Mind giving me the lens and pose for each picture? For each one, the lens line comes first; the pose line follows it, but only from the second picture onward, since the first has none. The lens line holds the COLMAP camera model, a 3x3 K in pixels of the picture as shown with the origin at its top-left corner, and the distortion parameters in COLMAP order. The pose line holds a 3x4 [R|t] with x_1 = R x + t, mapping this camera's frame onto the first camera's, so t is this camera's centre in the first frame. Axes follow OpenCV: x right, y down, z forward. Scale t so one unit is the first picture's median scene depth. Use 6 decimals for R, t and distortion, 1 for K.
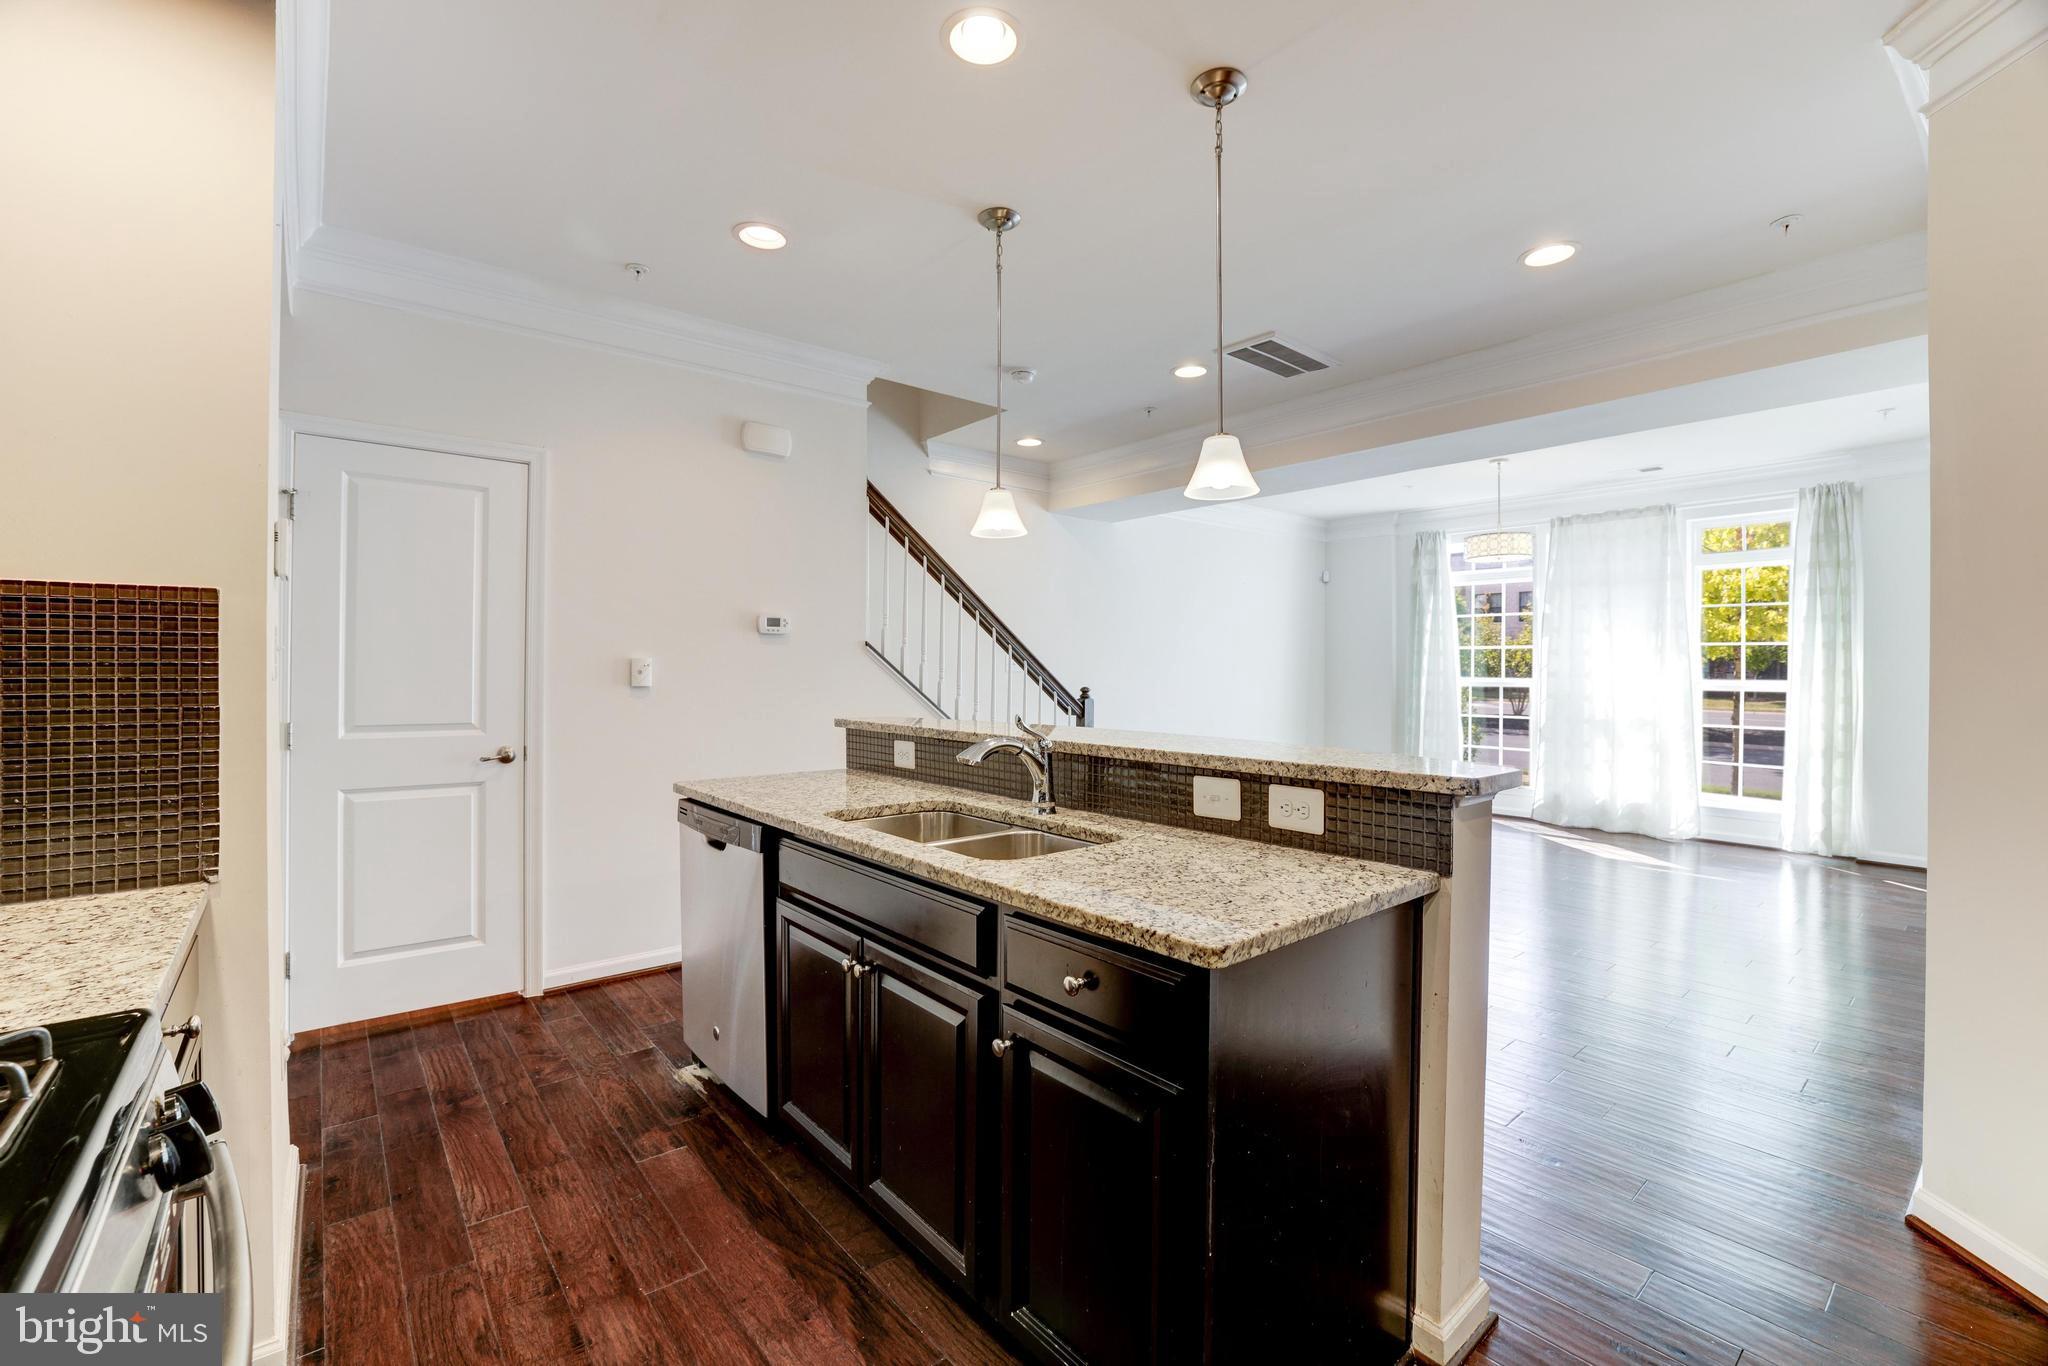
lens RADIAL K [[870.4, 0, 1021.9], [0, 870.4, 665.1], [0, 0, 1]] dist [-0.038755, 0.014959]
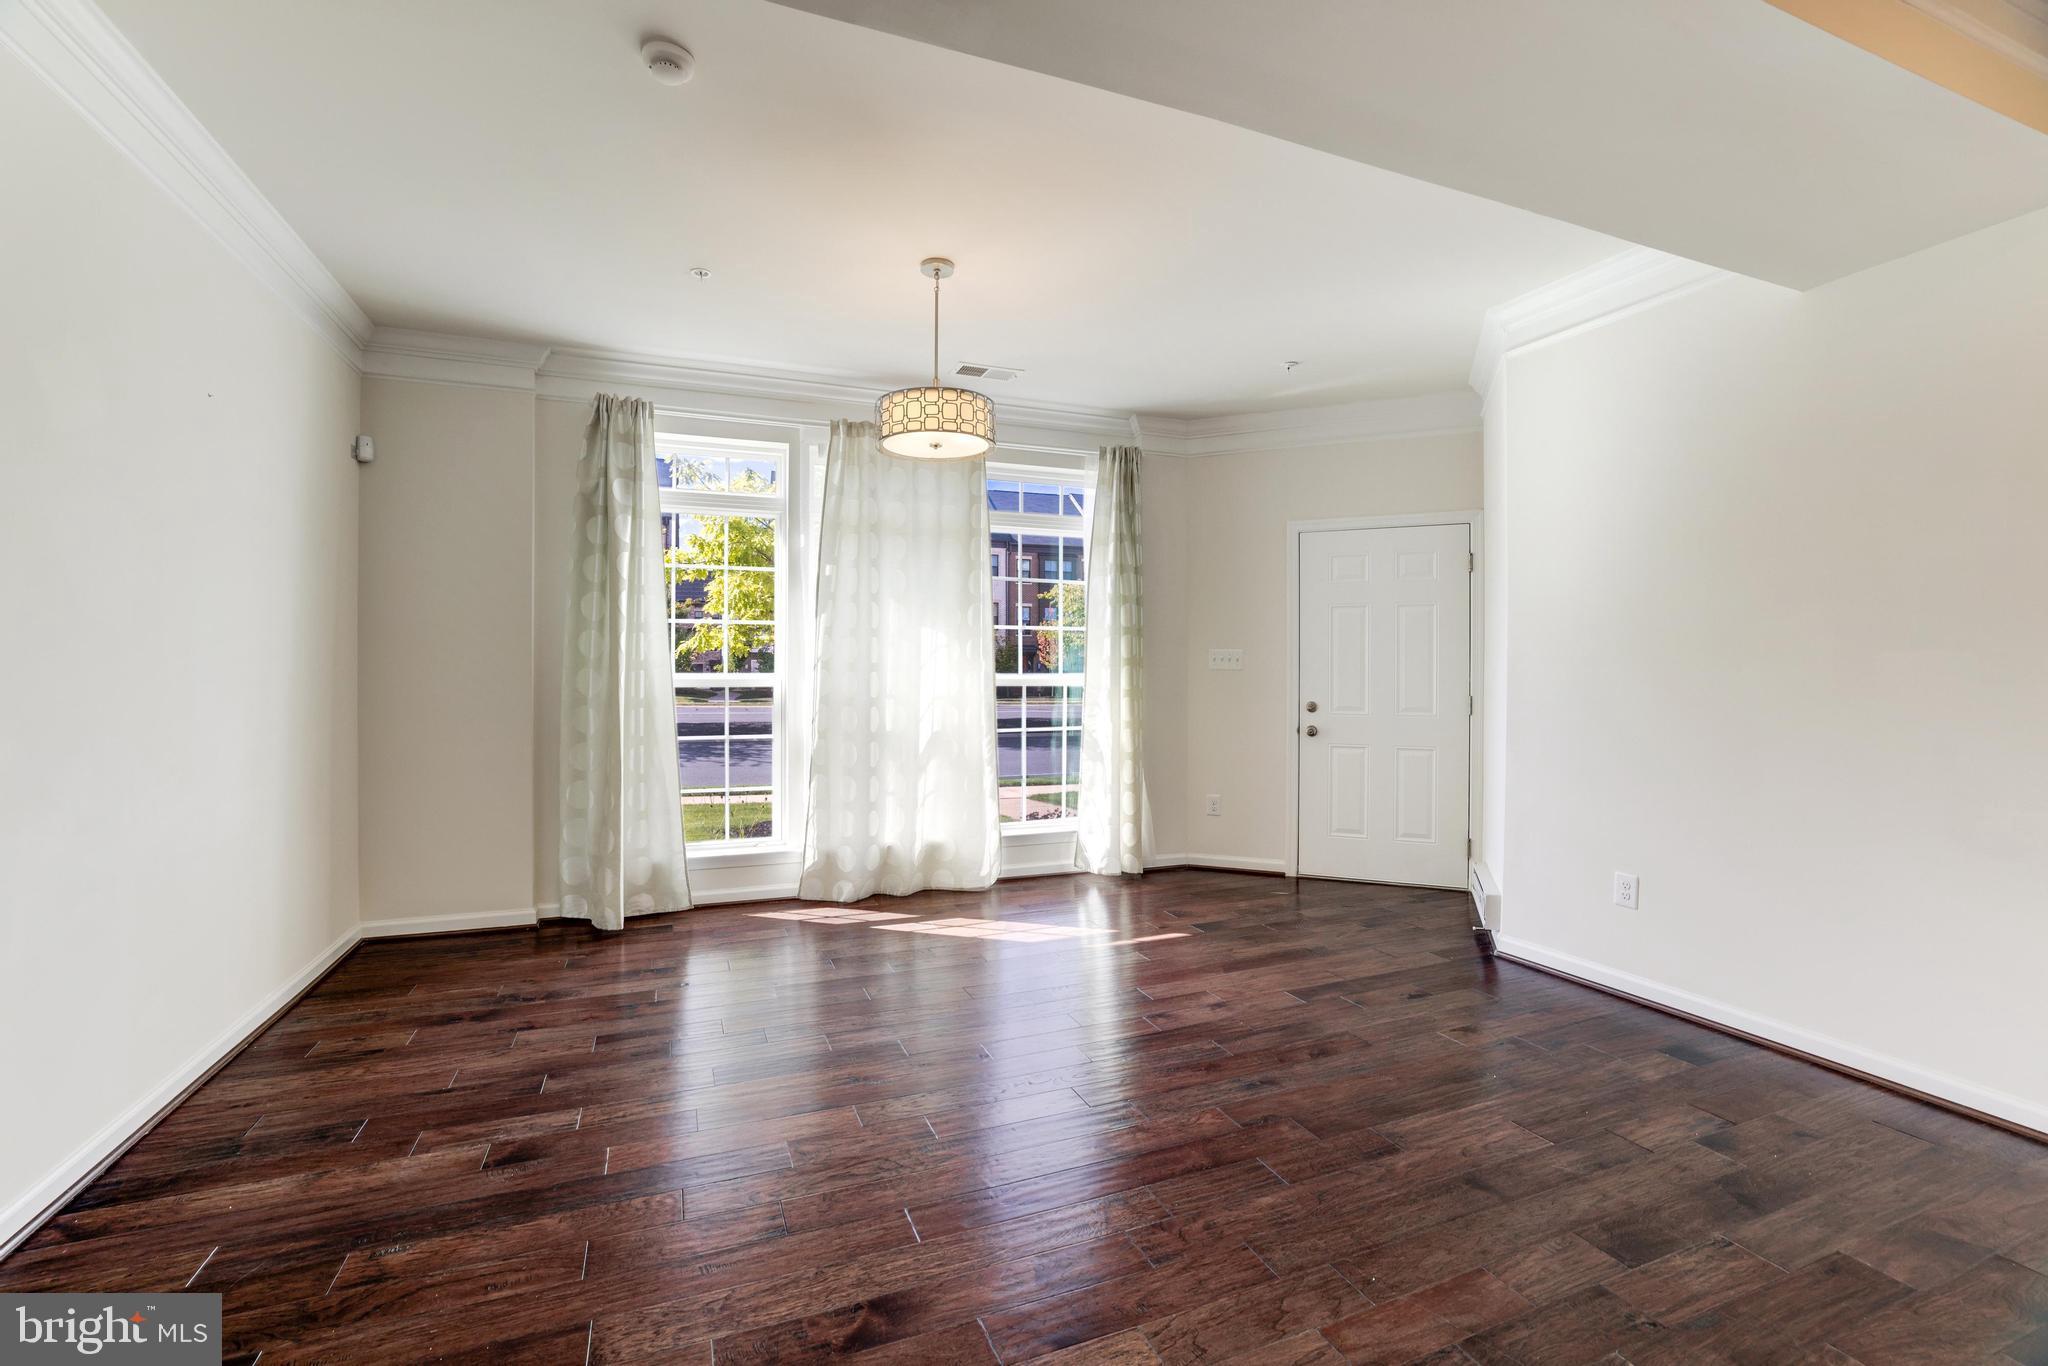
lens RADIAL K [[870.4, 0, 1009.2], [0, 870.4, 669.0], [0, 0, 1]] dist [-0.038755, 0.014959]
pose [[0.319573, -0.003834, 0.947554, 0.123807], [-0.002826, 0.999984, 0.004999, 0.022427], [-0.947557, -0.004276, 0.319557, 1.623529]]
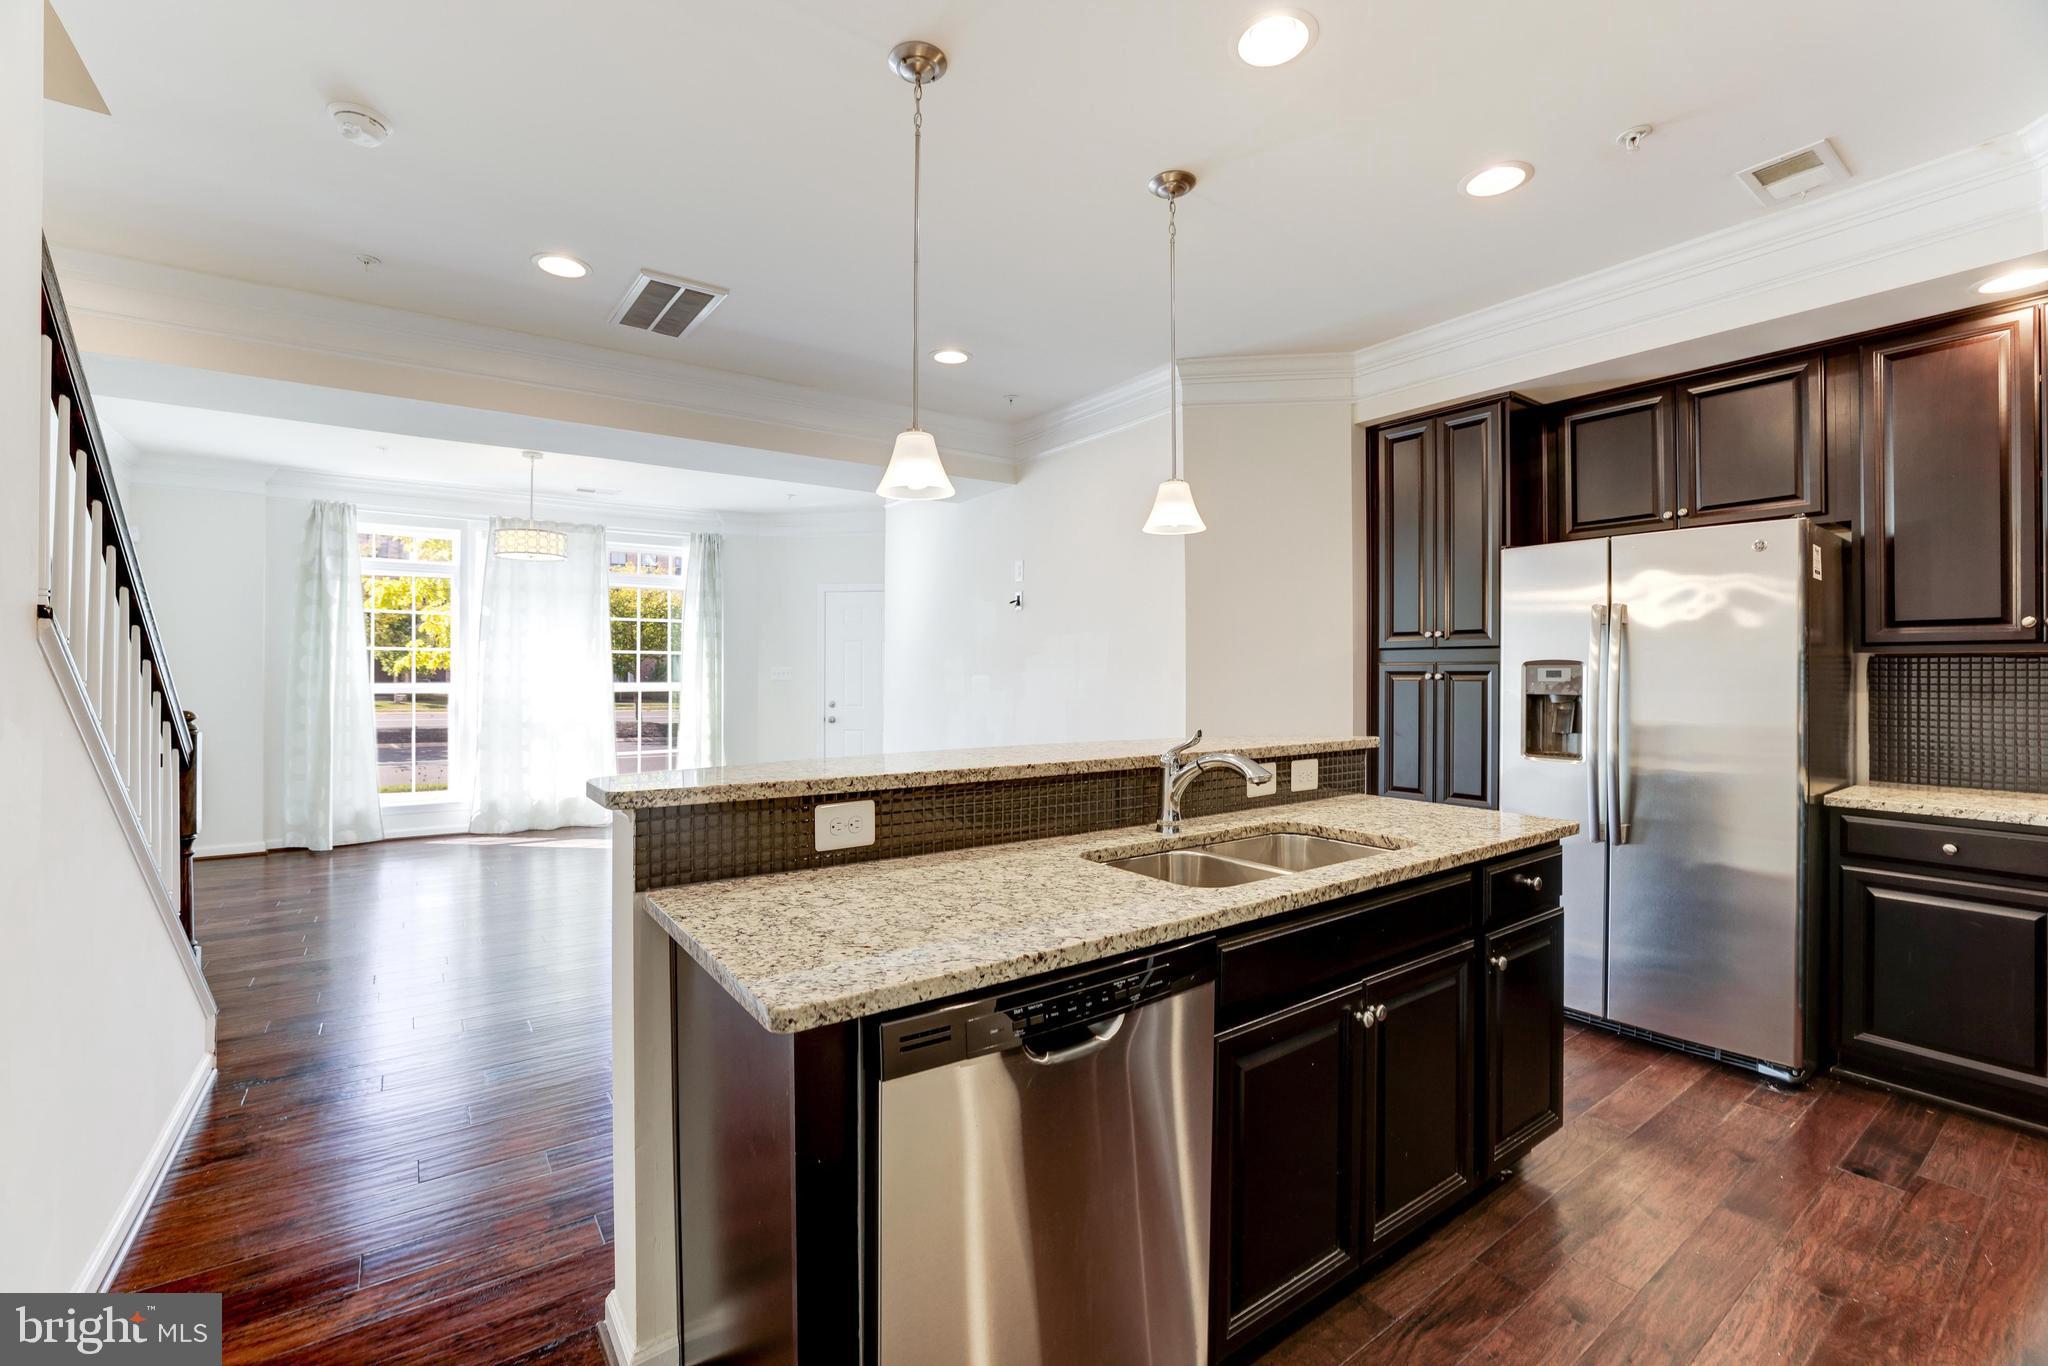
lens RADIAL K [[870.4, 0, 1003.9], [0, 870.4, 670.0], [0, 0, 1]] dist [-0.038755, 0.014959]
pose [[0.090885, -0.000151, 0.995861, -0.704061], [-0.004742, 0.999989, 0.000585, -0.005398], [-0.995850, -0.004776, 0.090883, 0.818463]]
